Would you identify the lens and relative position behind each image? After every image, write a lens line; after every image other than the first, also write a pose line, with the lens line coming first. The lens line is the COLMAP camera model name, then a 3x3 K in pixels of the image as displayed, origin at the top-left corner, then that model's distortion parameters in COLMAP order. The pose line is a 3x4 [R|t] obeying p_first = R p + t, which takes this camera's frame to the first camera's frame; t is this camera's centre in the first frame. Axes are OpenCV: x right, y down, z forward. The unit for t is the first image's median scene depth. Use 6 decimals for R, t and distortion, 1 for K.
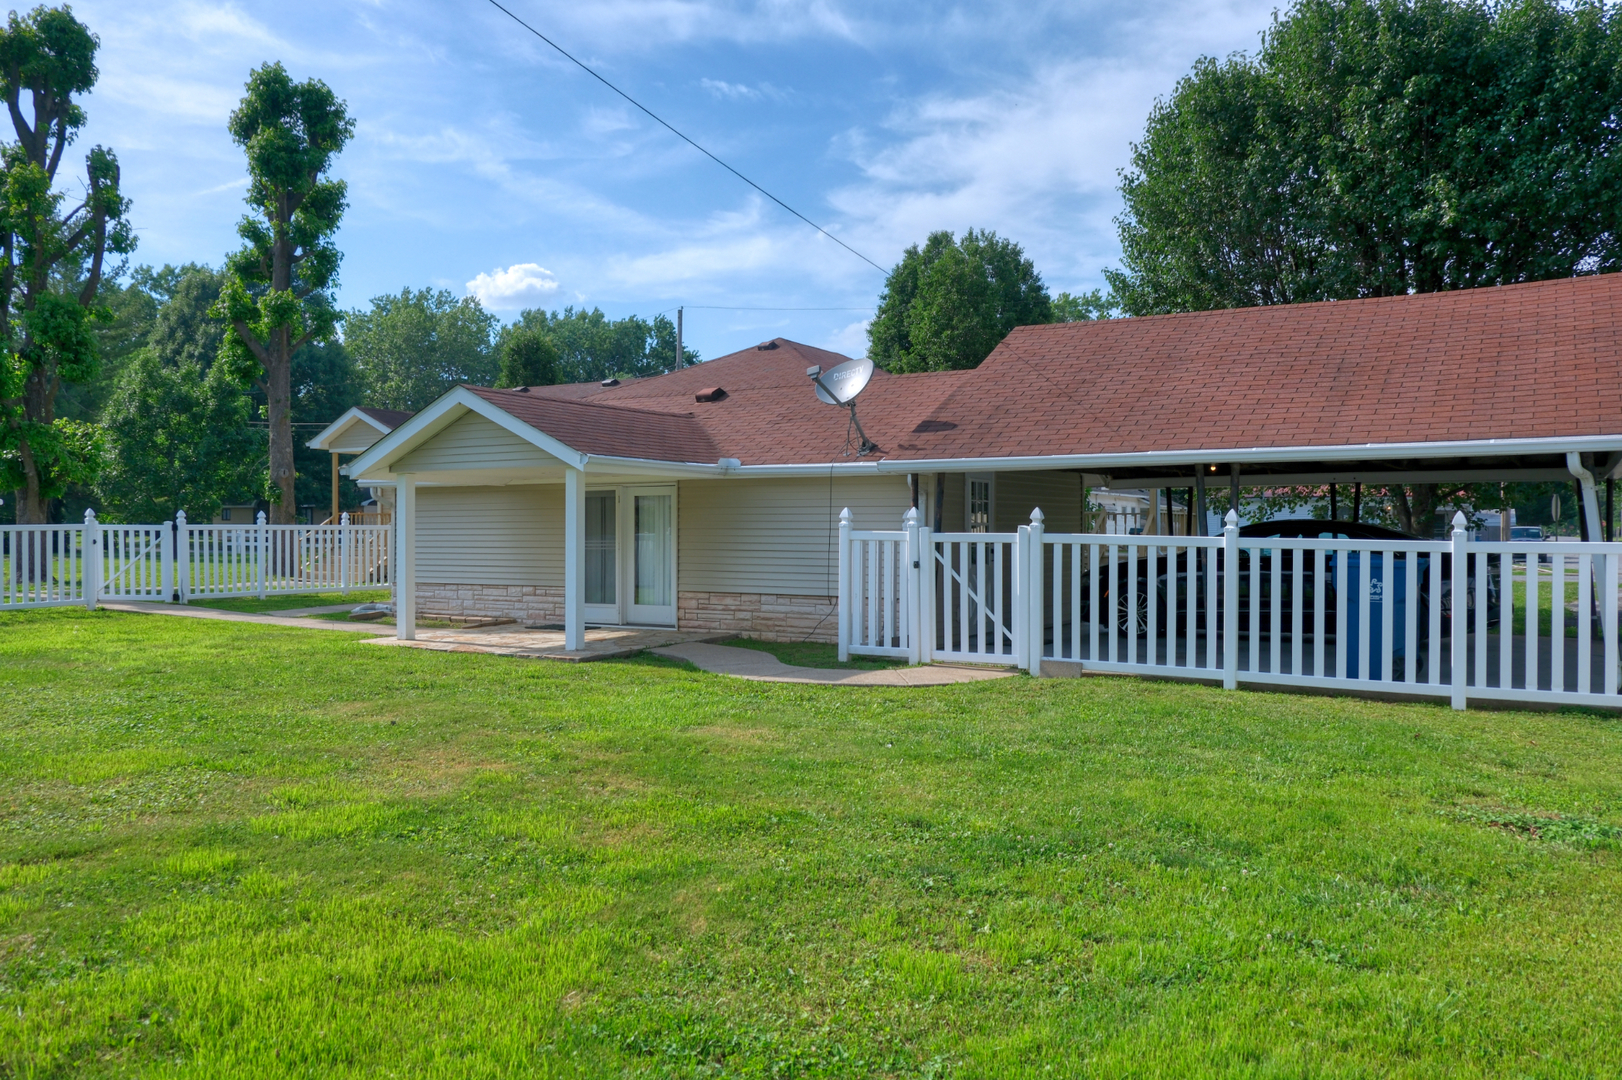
lens RADIAL K [[1312.3, 0, 811.0], [0, 1312.3, 530.6], [0, 0, 1]] dist [-0.048287, 0.040588]
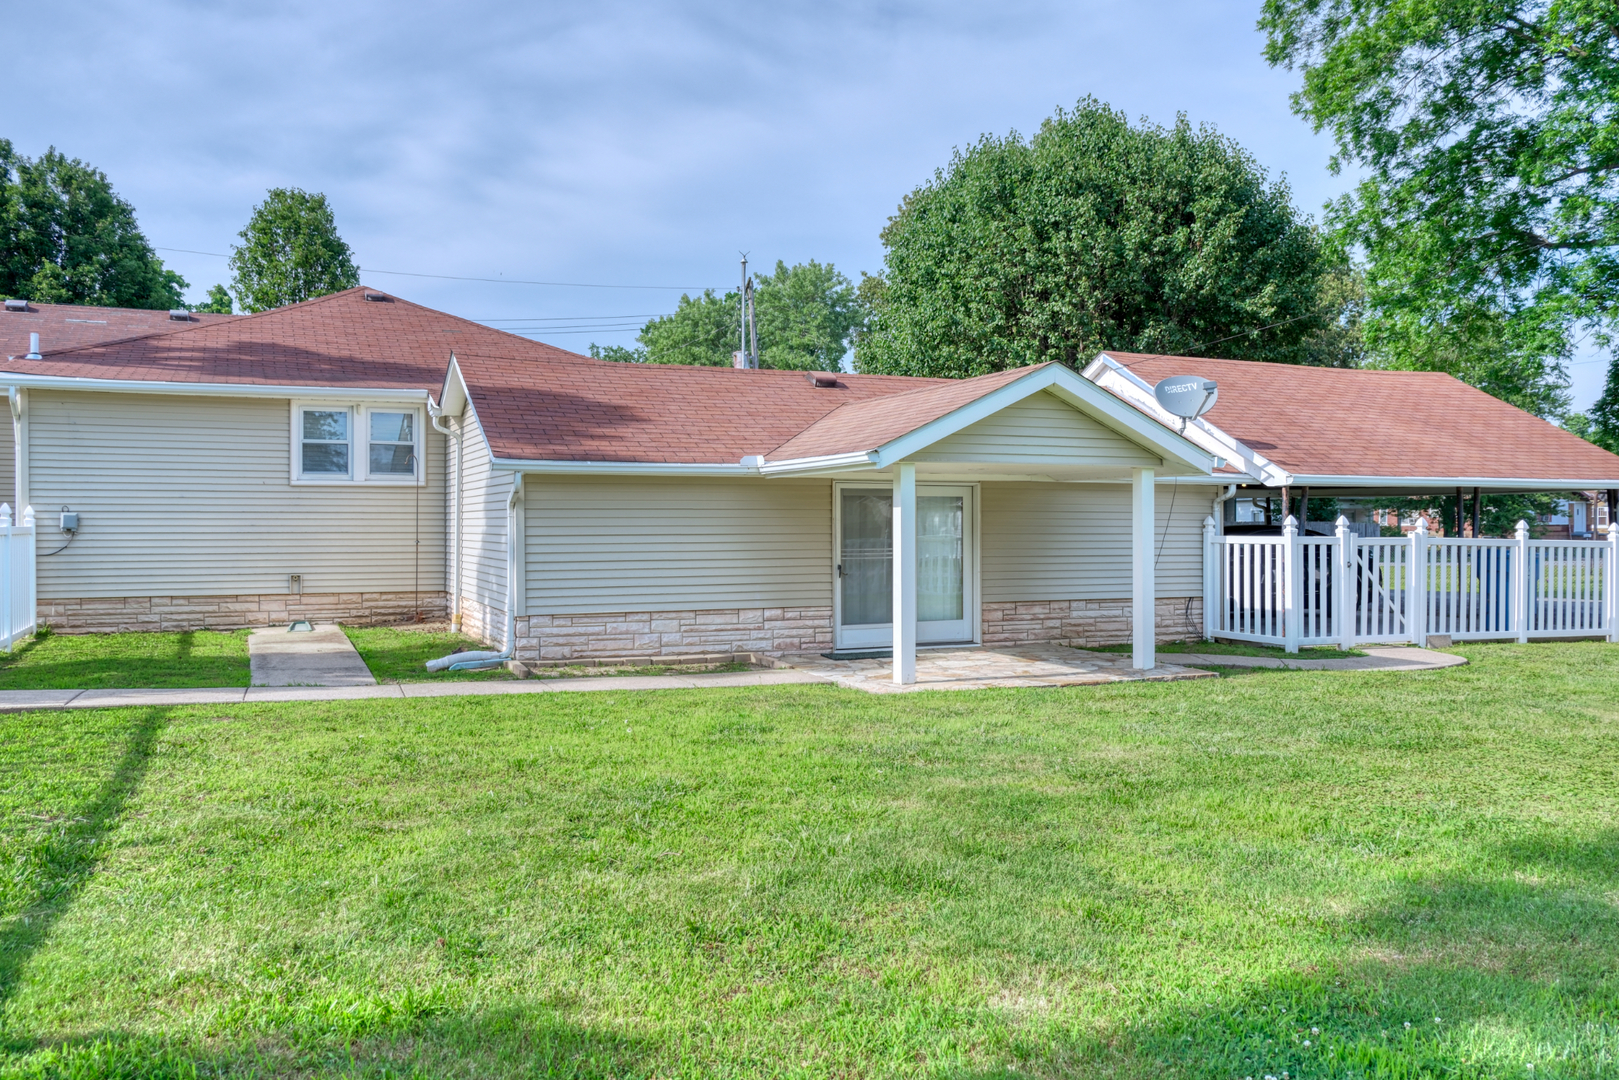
lens RADIAL K [[1309.9, 0, 809.5], [0, 1309.9, 530.6], [0, 0, 1]] dist [-0.048287, 0.040588]
pose [[0.543237, -0.001082, 0.839579, -0.969349], [0.000275, 0.999999, 0.001111, -0.005142], [-0.839580, -0.000373, 0.543237, 0.633234]]
